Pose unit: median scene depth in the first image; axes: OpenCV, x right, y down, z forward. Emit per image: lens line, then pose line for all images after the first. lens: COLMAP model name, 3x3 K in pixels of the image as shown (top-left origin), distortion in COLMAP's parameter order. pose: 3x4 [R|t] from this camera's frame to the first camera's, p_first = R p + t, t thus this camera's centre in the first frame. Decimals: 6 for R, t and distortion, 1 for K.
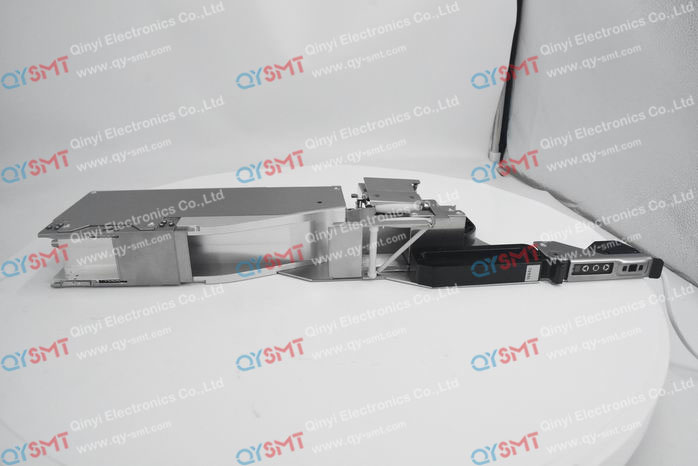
lens RADIAL K [[482.8, 0, 348.9], [0, 482.8, 232.4], [0, 0, 1]] dist [-0.000369, -0.000797]
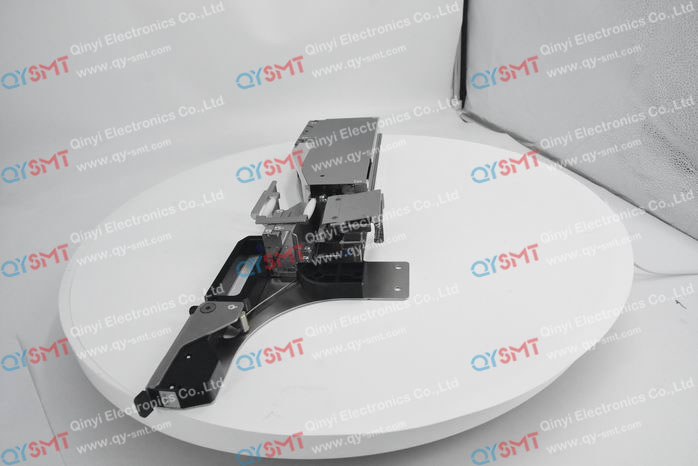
lens RADIAL K [[482.8, 0, 349.1], [0, 482.8, 233.0], [0, 0, 1]] dist [-0.000369, -0.000797]
pose [[0.999999, -0.001321, 0.000351, 0.000446], [0.001321, 0.999999, -0.001117, -0.386784], [-0.000349, 0.001117, 0.999999, -0.000569]]
